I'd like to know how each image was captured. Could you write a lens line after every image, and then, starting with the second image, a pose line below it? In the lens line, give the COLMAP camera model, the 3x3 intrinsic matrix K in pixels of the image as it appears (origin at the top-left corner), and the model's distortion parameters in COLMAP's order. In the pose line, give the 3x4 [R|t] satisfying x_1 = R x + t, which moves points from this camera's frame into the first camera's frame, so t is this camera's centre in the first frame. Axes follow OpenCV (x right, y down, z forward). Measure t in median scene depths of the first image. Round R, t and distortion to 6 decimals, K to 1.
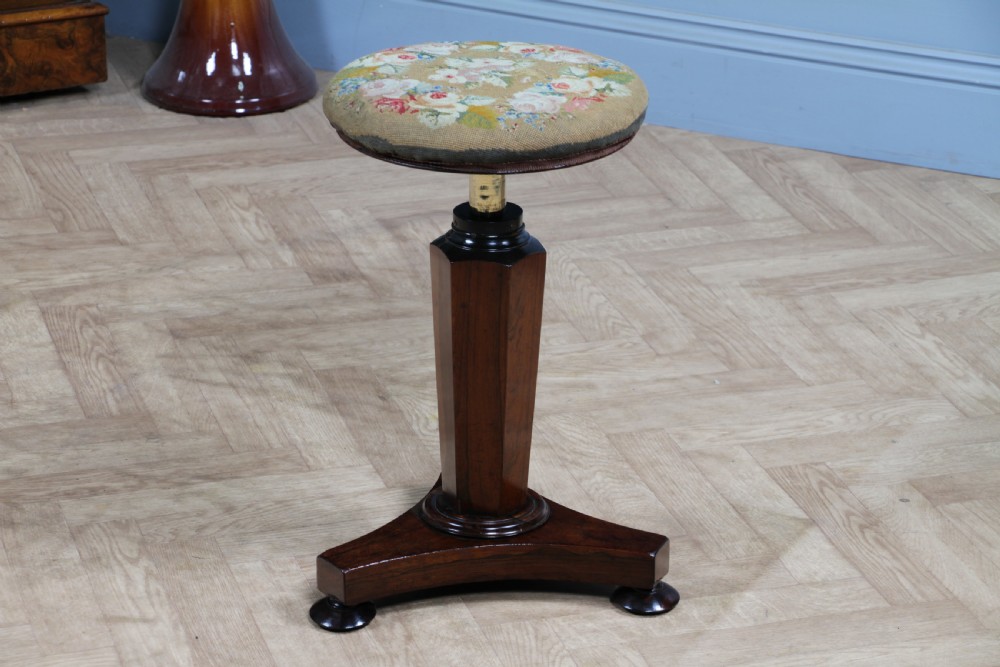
lens RADIAL K [[3202.7, 0, 500.0], [0, 3202.7, 333.5], [0, 0, 1]] dist [0.653720, 1.467765]
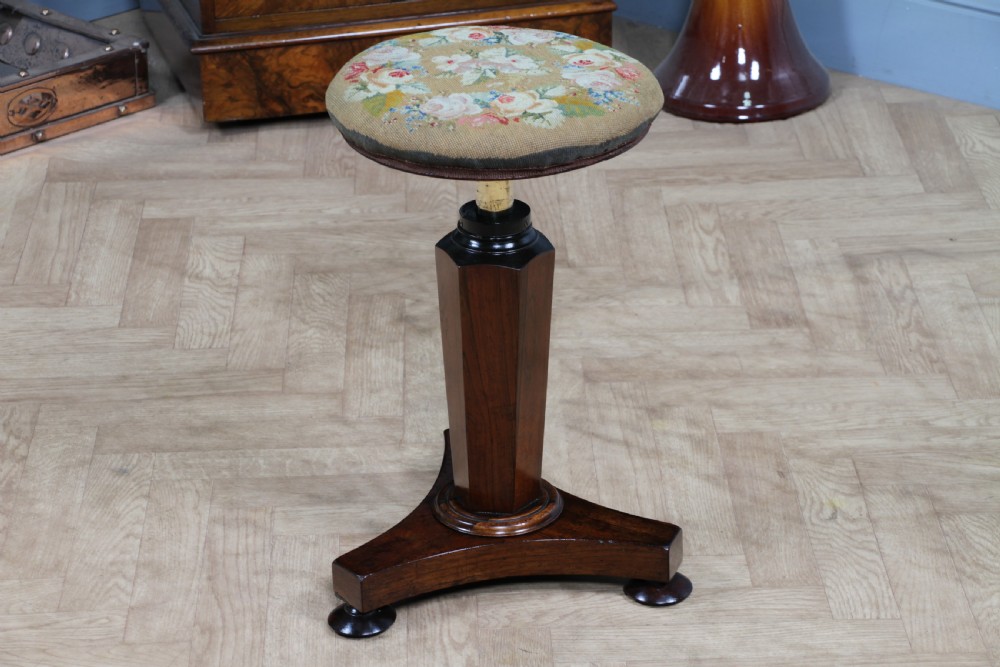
lens RADIAL K [[3034.1, 0, 500.0], [0, 3034.1, 333.5], [0, 0, 1]] dist [0.581449, 1.121055]
pose [[0.966092, 0.081011, -0.245158, 0.098596], [-0.069413, 0.996037, 0.055598, -0.064174], [0.248691, -0.036695, 0.967888, 0.134230]]
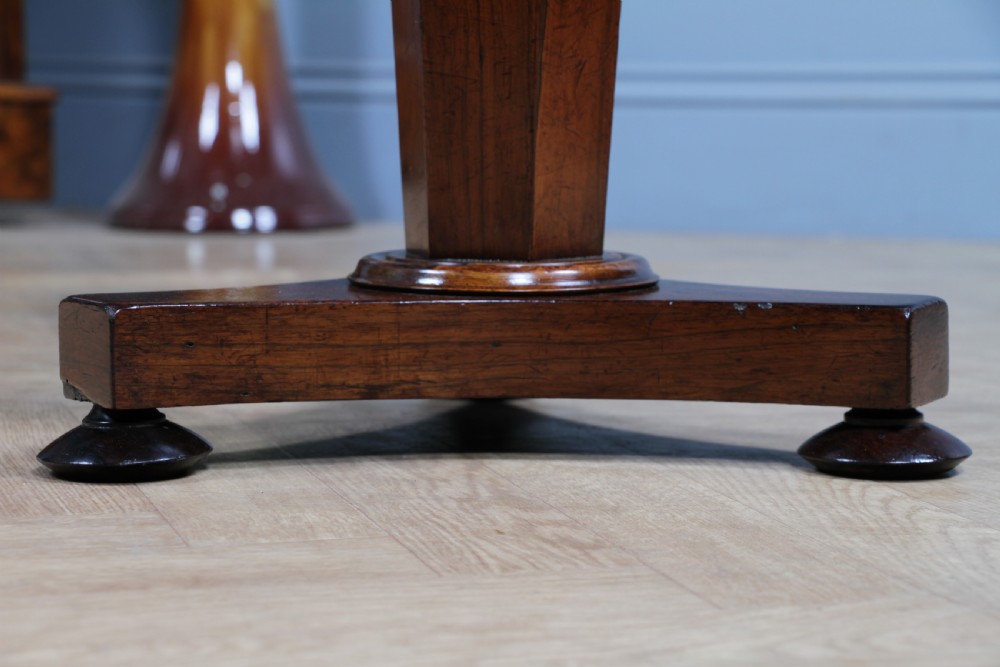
lens RADIAL K [[2690.7, 0, 500.0], [0, 2690.7, 333.5], [0, 0, 1]] dist [0.272458, 0.089440]
pose [[0.999704, 0.002043, -0.024226, -0.014769], [-0.009113, 0.955303, -0.295488, 0.154716], [0.022539, 0.295621, 0.955039, 0.581802]]
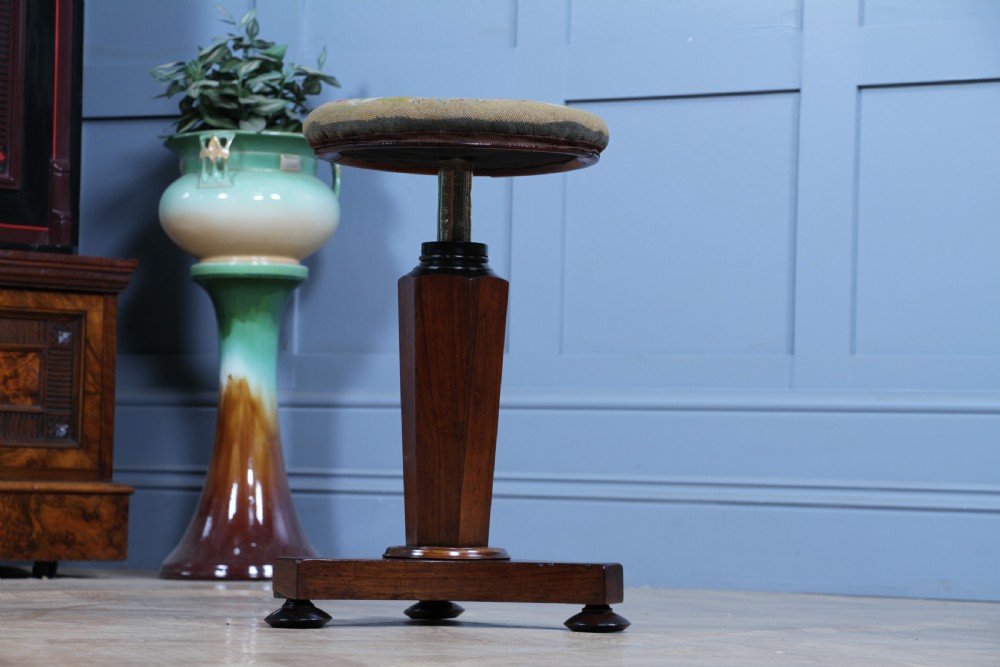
lens RADIAL K [[3226.1, 0, 500.0], [0, 3226.1, 333.5], [0, 0, 1]] dist [0.699092, 0.721475]
pose [[0.999821, 0.016107, 0.009965, -0.017039], [-0.010277, 0.903270, -0.428950, 0.388611], [-0.015910, 0.428770, 0.903273, 0.032475]]
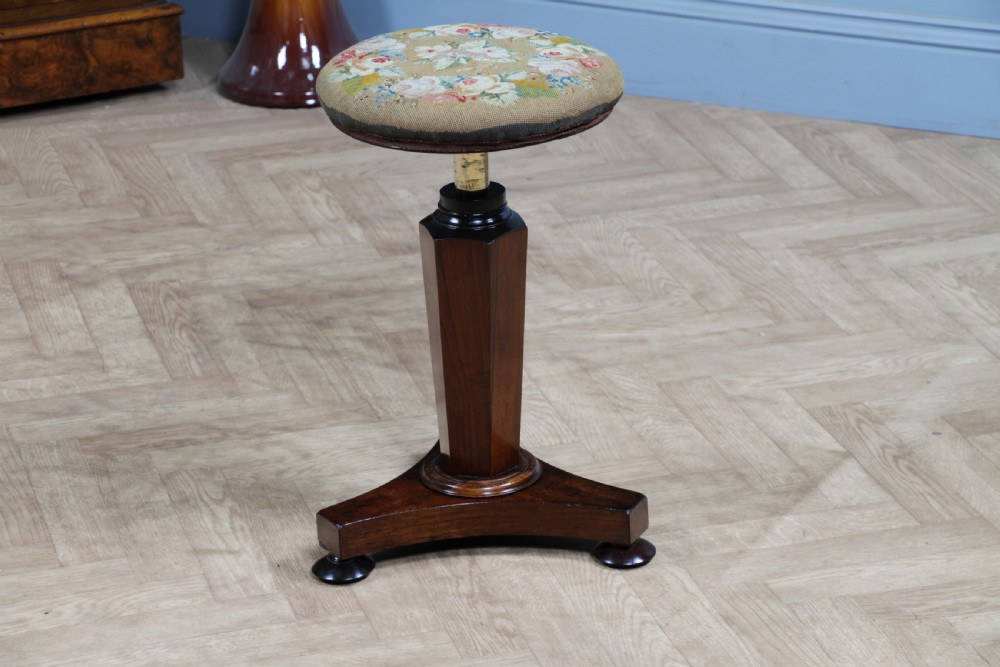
lens RADIAL K [[3353.7, 0, 500.0], [0, 3353.7, 333.5], [0, 0, 1]] dist [0.753063, 1.249585]
pose [[0.999259, -0.025469, -0.028861, 0.013520], [0.025061, 0.999582, -0.014416, 0.029549], [0.029216, 0.013682, 0.999479, -0.115526]]
